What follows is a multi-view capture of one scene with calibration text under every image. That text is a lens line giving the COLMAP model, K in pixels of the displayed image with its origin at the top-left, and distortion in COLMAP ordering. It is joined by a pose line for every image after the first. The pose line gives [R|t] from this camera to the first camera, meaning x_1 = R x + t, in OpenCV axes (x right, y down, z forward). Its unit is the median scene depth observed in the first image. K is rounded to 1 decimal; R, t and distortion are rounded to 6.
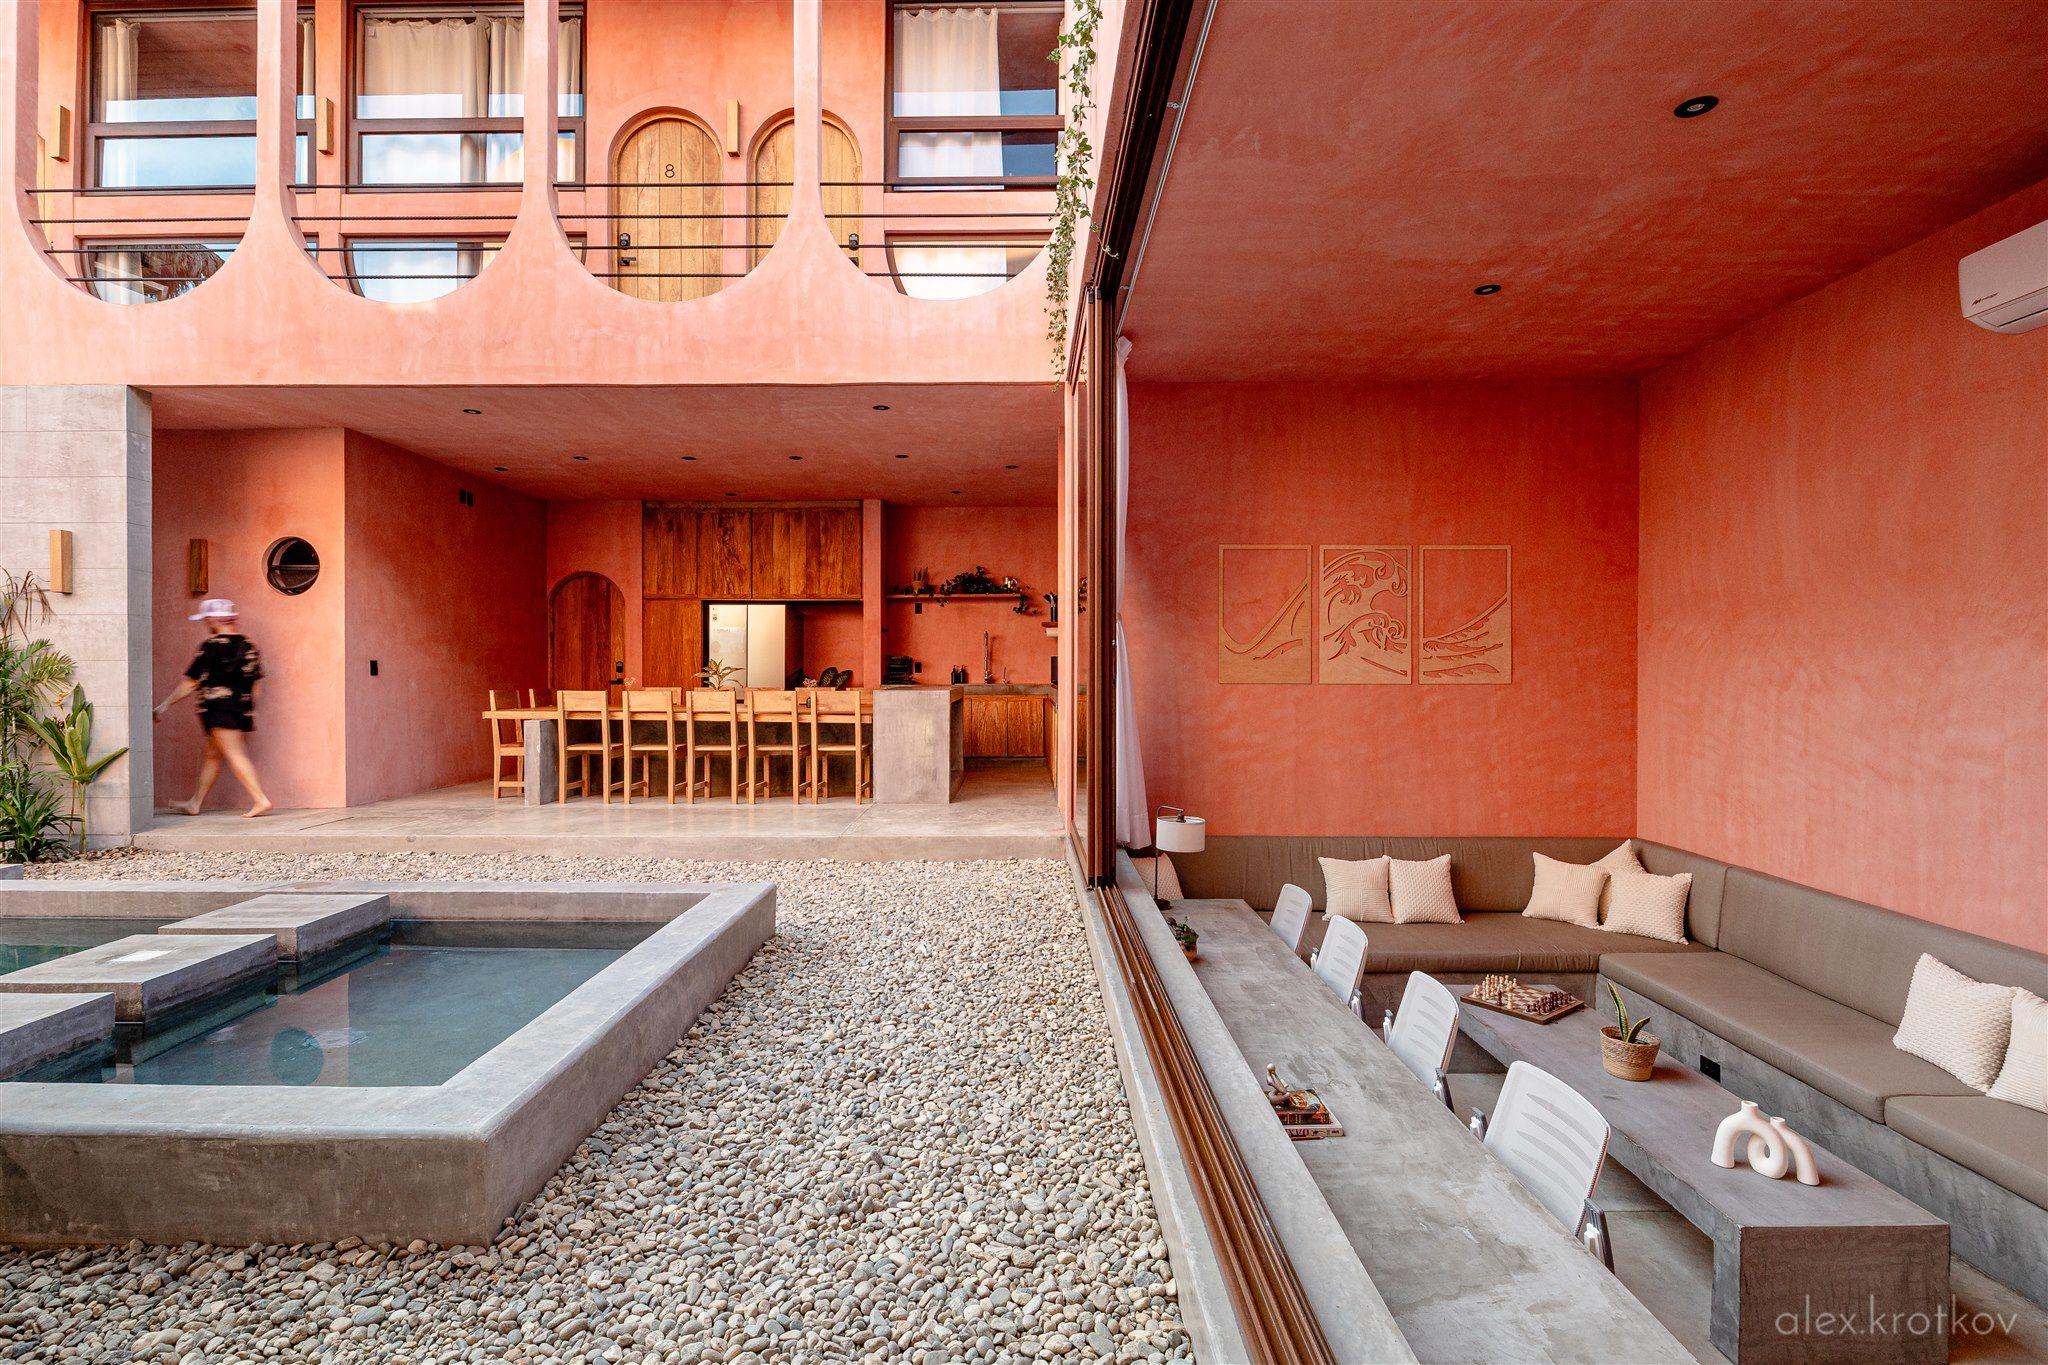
lens RADIAL K [[818.2, 0, 1015.5], [0, 818.2, 688.2], [0, 0, 1]] dist [-0.001633, -0.000376]
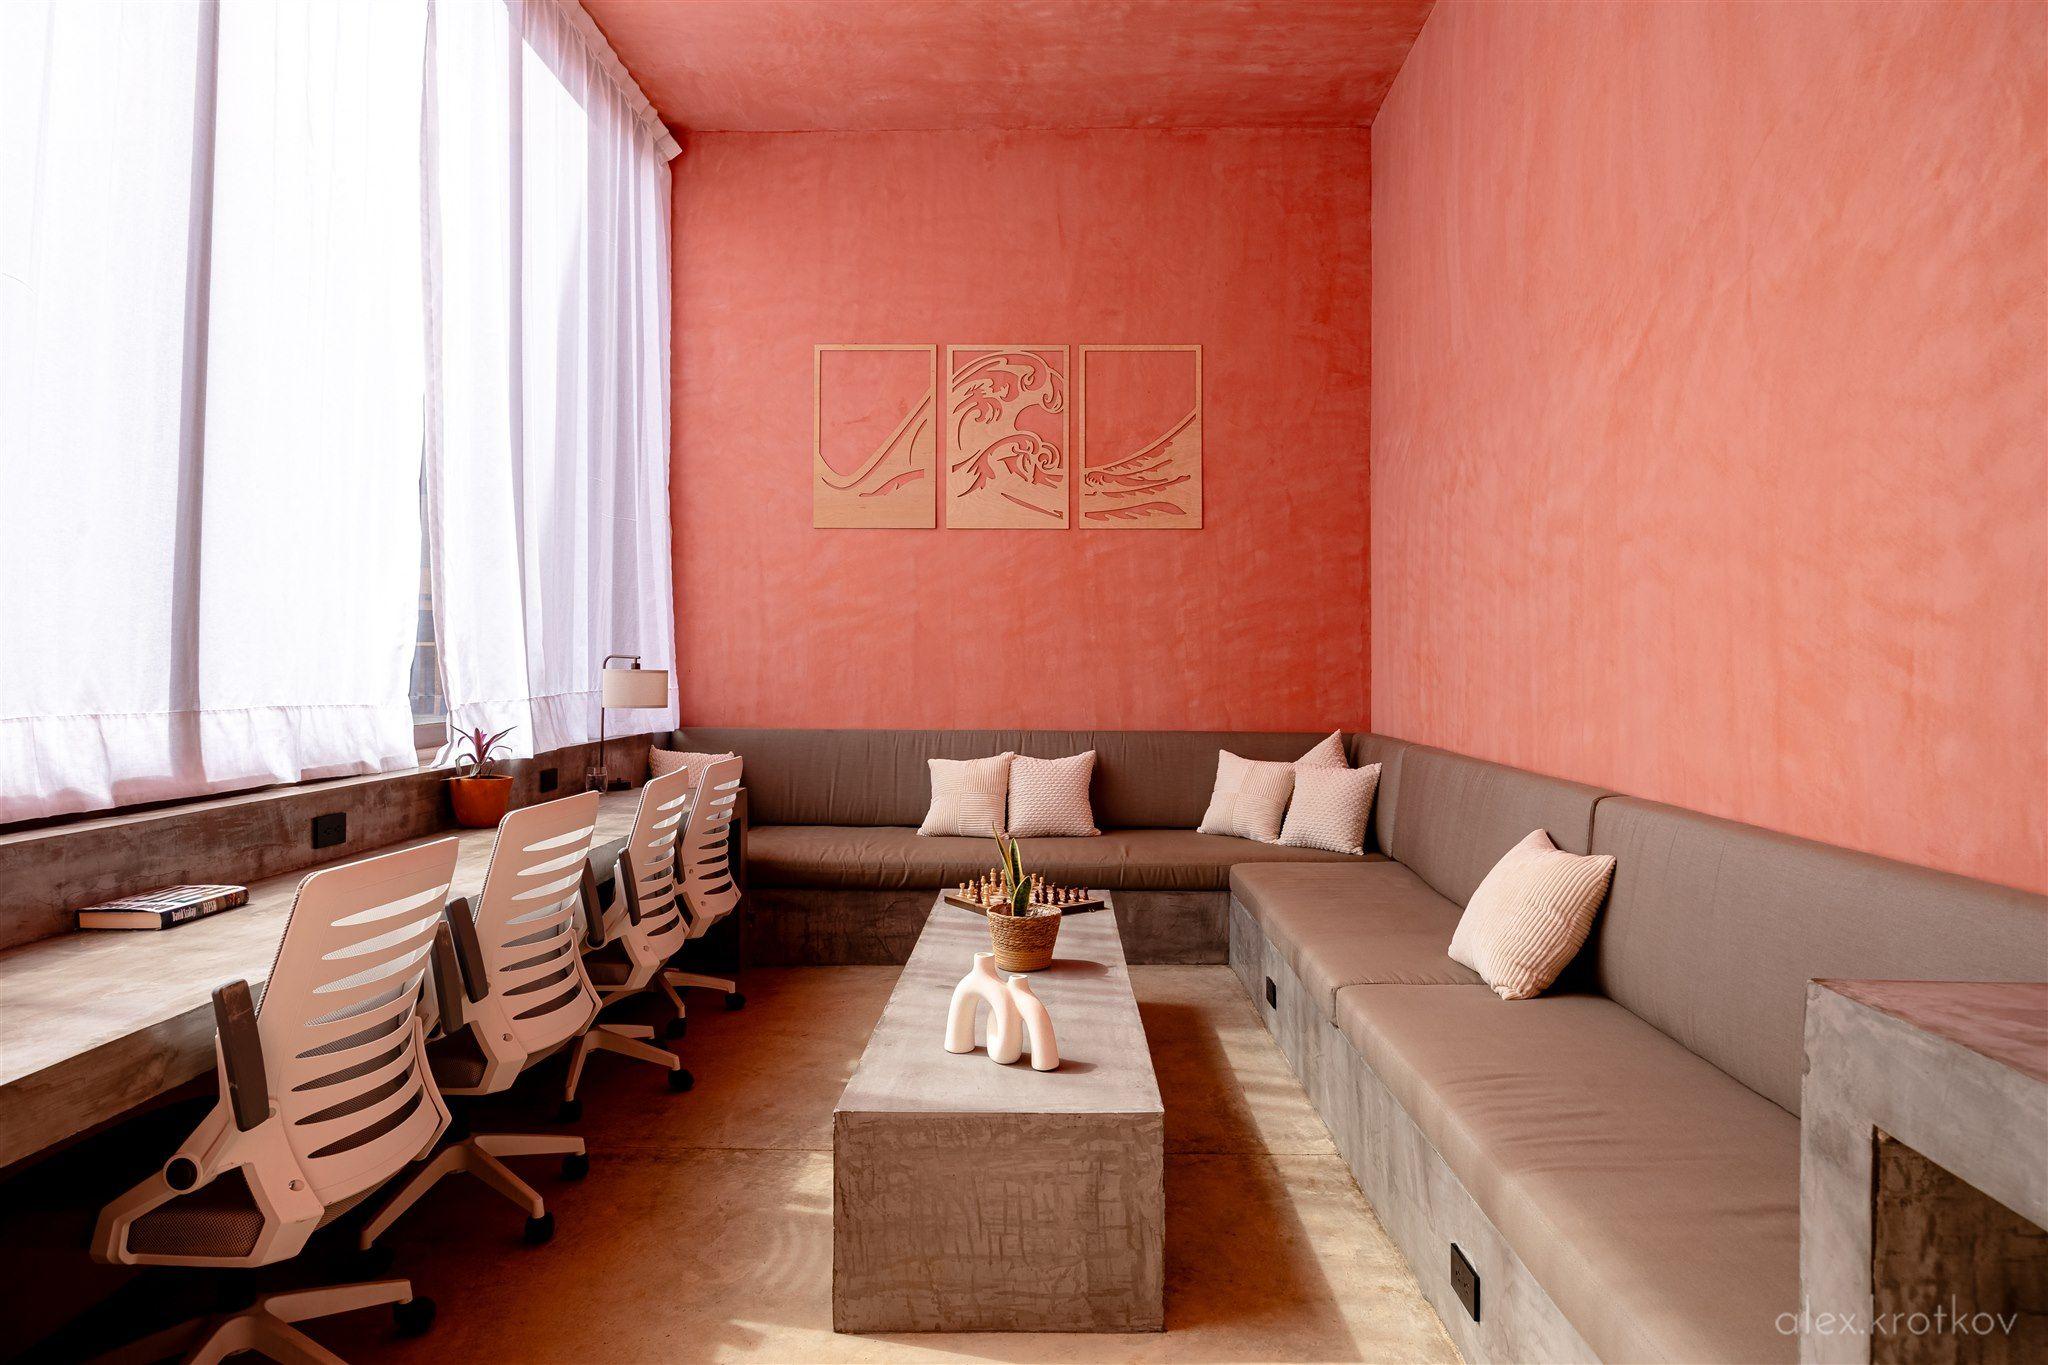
lens RADIAL K [[985.2, 0, 1025.9], [0, 985.2, 677.0], [0, 0, 1]] dist [0.000016, -0.000043]
pose [[0.999967, 0.001494, -0.007980, 0.451811], [-0.001557, 0.999968, -0.007908, 0.138376], [0.007968, 0.007920, 0.999937, 0.093277]]
